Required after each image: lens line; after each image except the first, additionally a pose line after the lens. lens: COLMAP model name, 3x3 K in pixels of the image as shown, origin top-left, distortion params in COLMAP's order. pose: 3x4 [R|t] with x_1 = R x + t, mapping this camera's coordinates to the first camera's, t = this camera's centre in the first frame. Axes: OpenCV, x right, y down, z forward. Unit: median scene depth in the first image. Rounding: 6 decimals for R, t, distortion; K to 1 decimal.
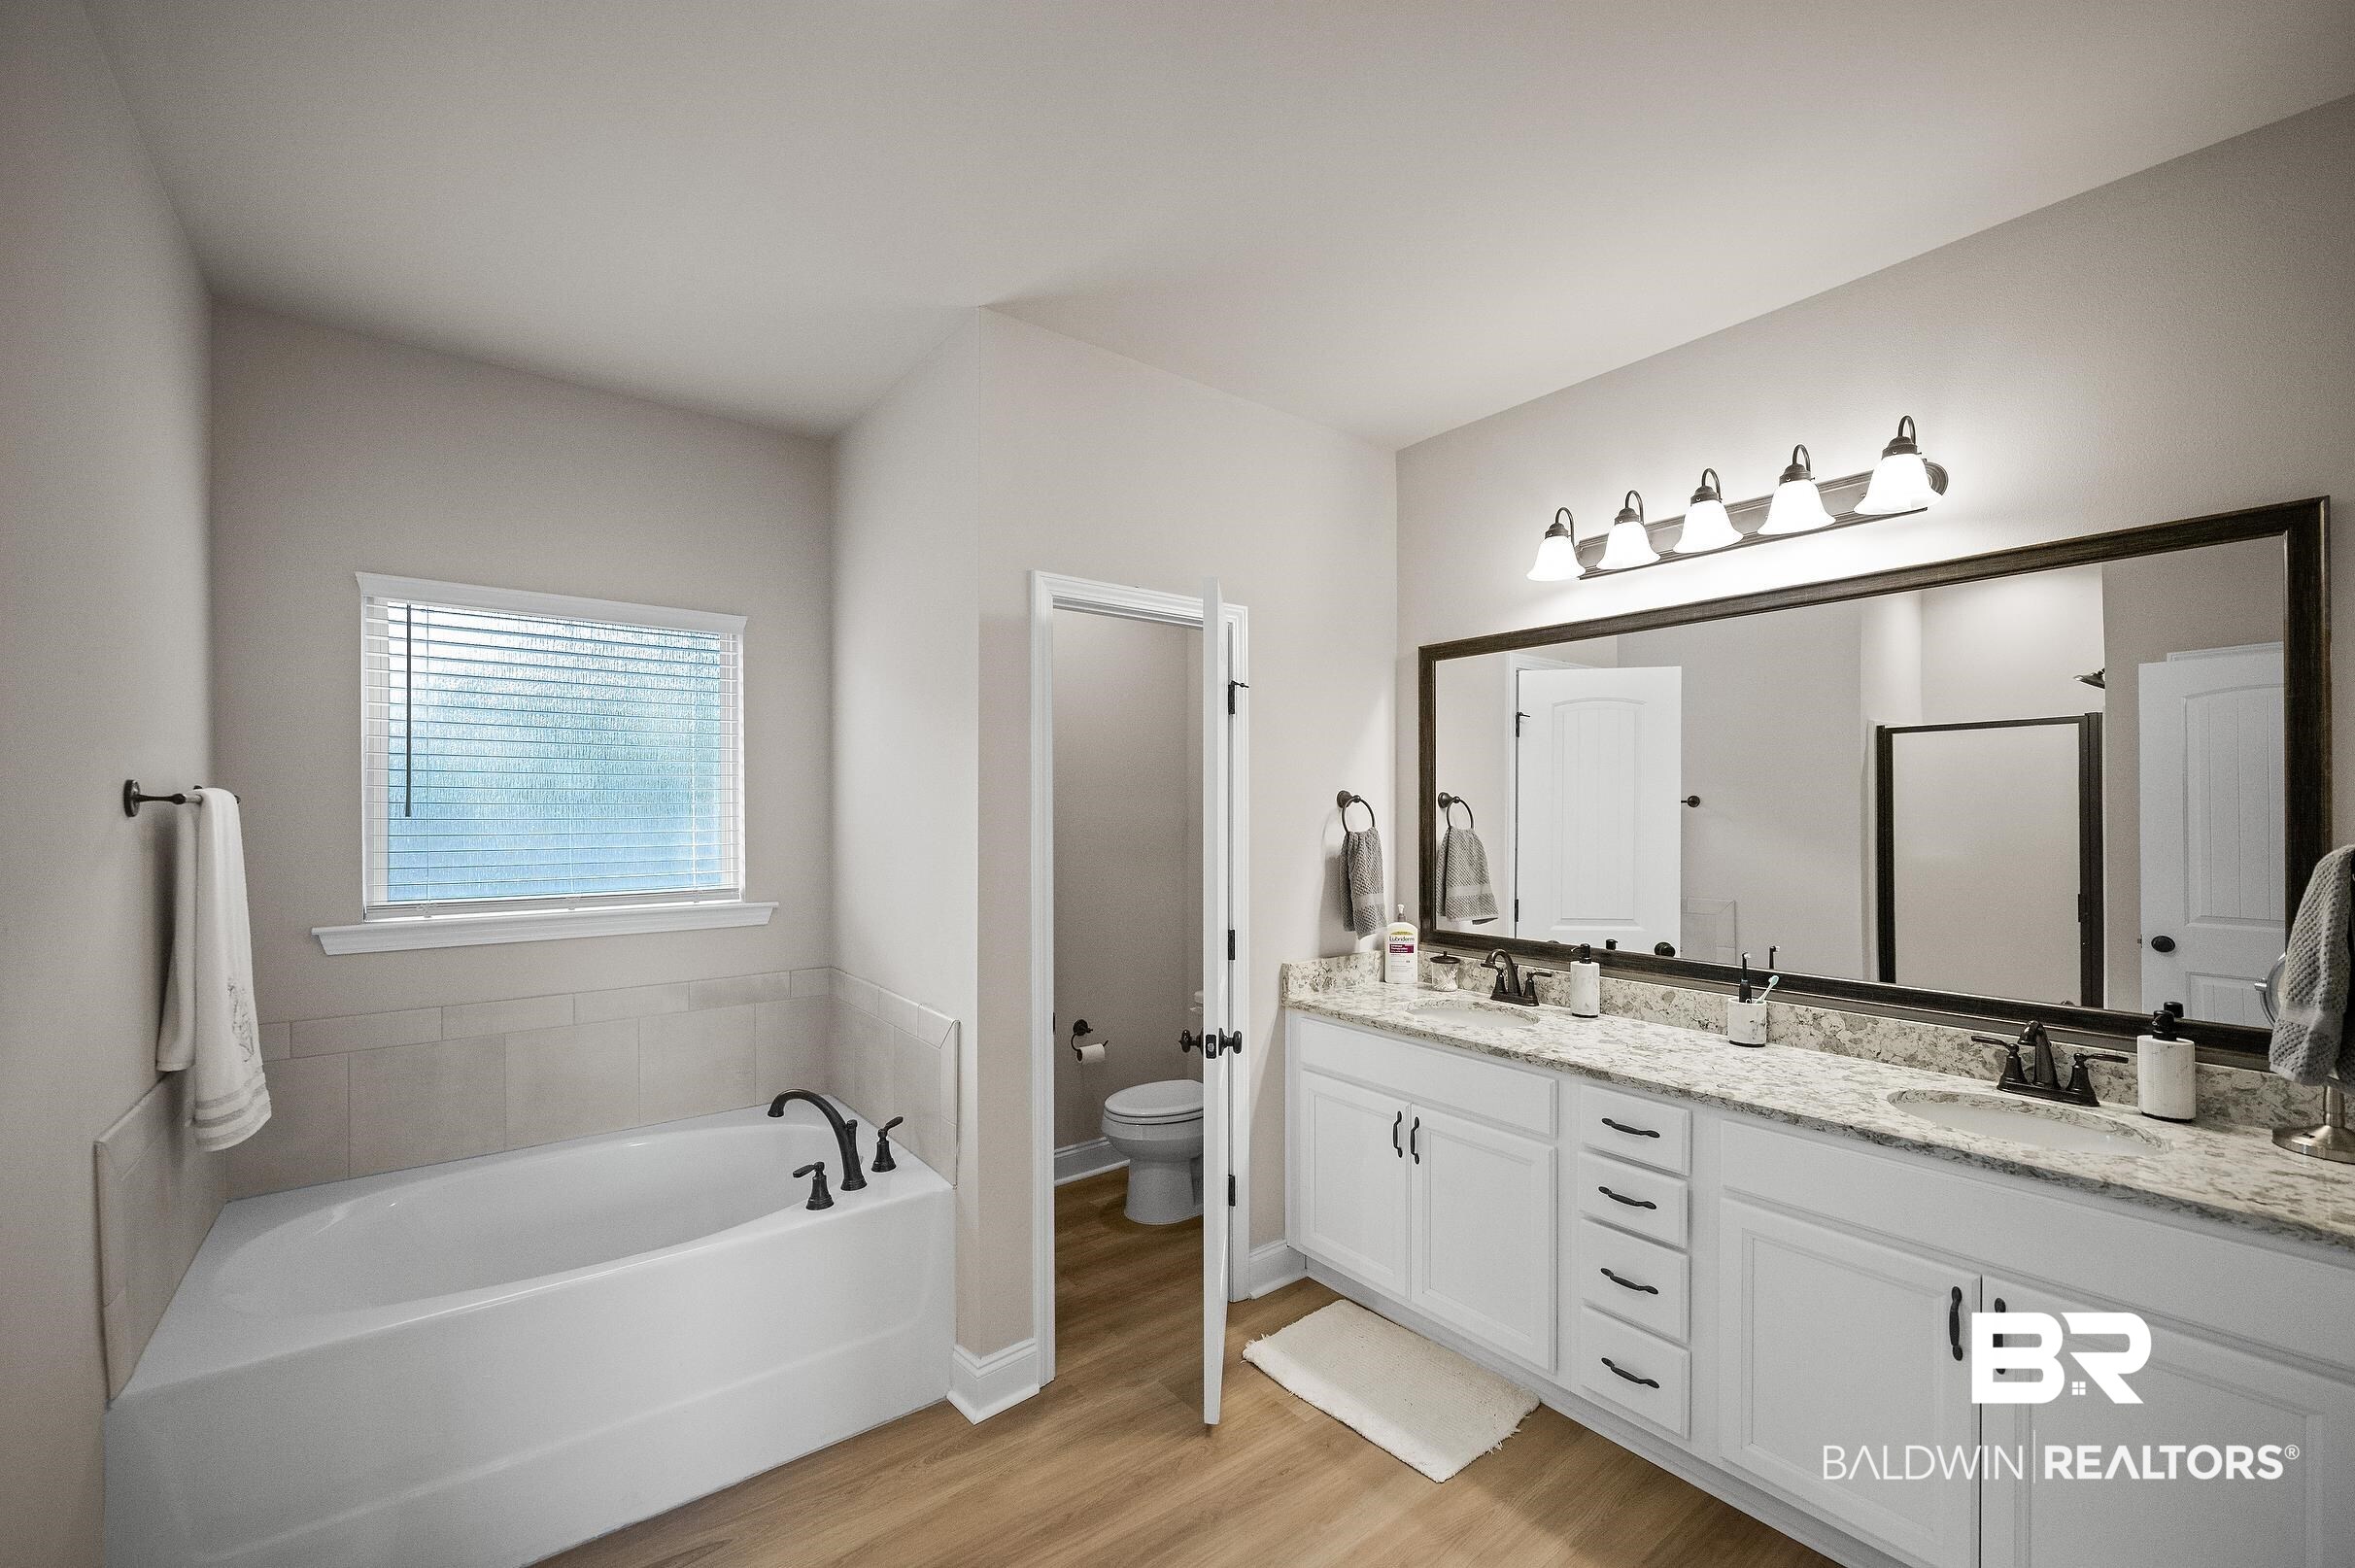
lens RADIAL K [[959.9, 0, 1173.4], [0, 959.9, 802.9], [0, 0, 1]] dist [-0.000610, 0.000186]
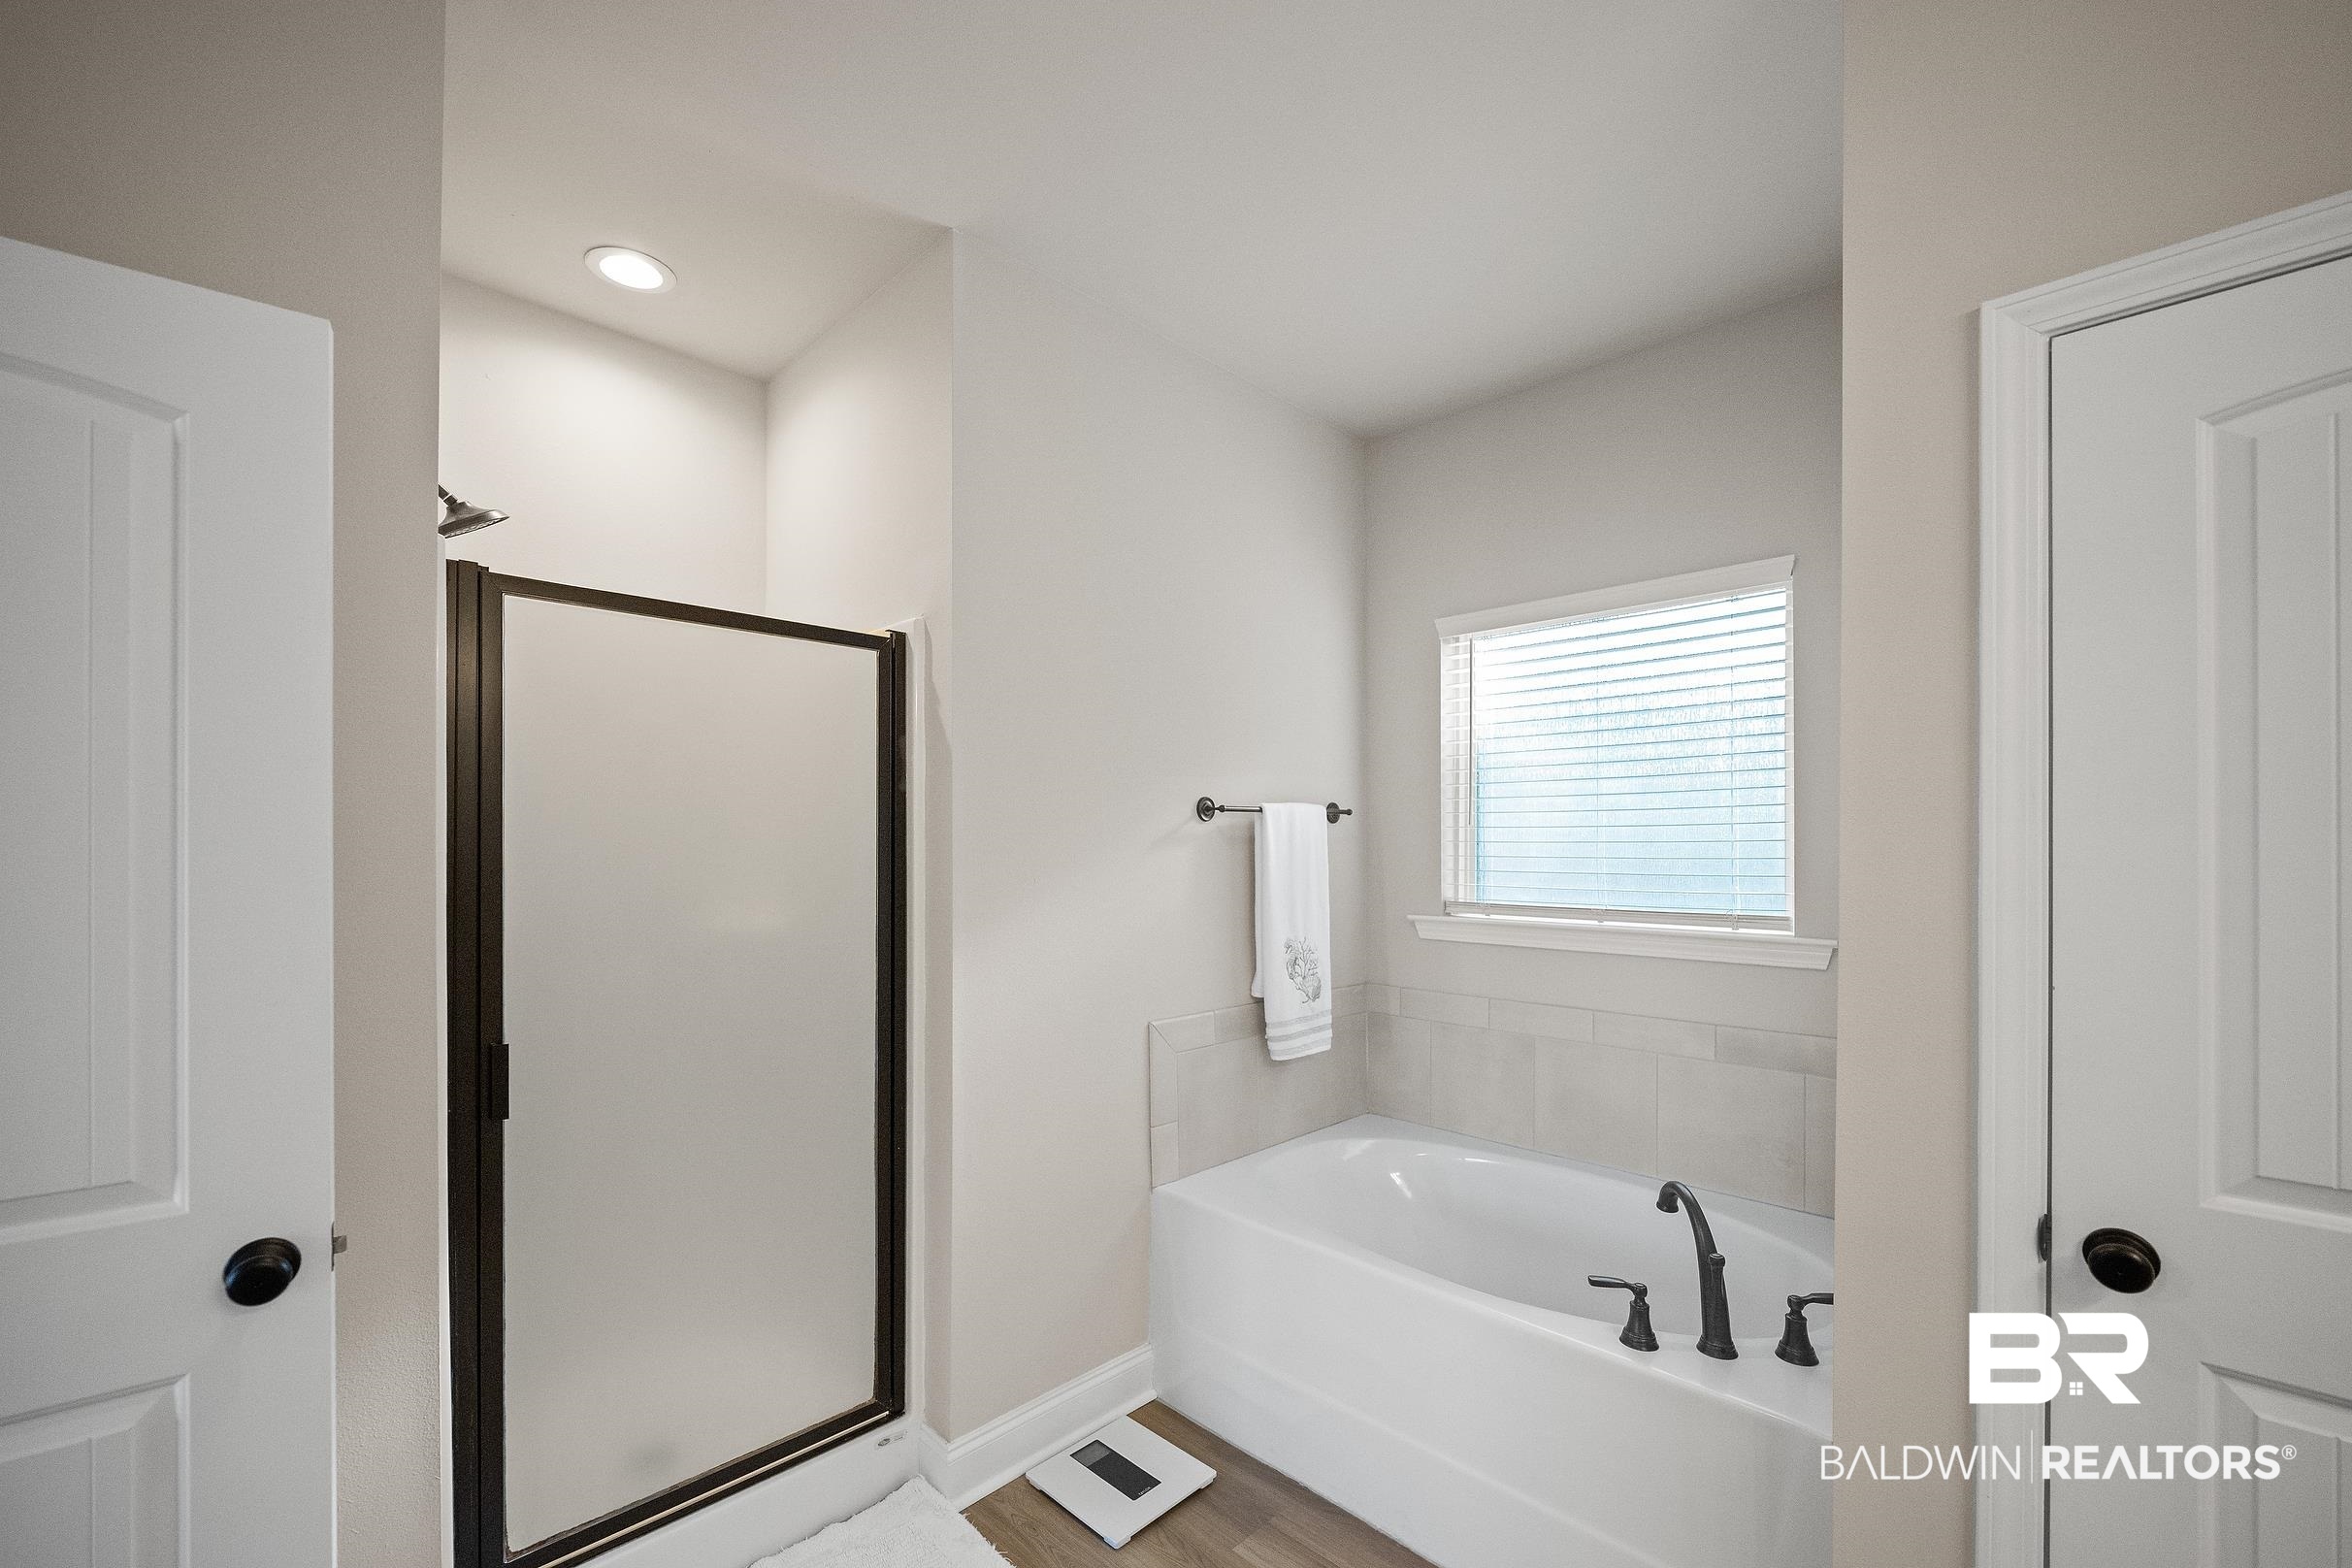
lens RADIAL K [[958.7, 0, 1145.2], [0, 958.7, 840.7], [0, 0, 1]] dist [-0.000610, 0.000186]
pose [[0.123268, 0.001210, -0.992373, 0.303946], [0.007713, 0.999968, 0.002177, 0.030916], [0.992343, -0.007922, 0.123255, 0.529593]]
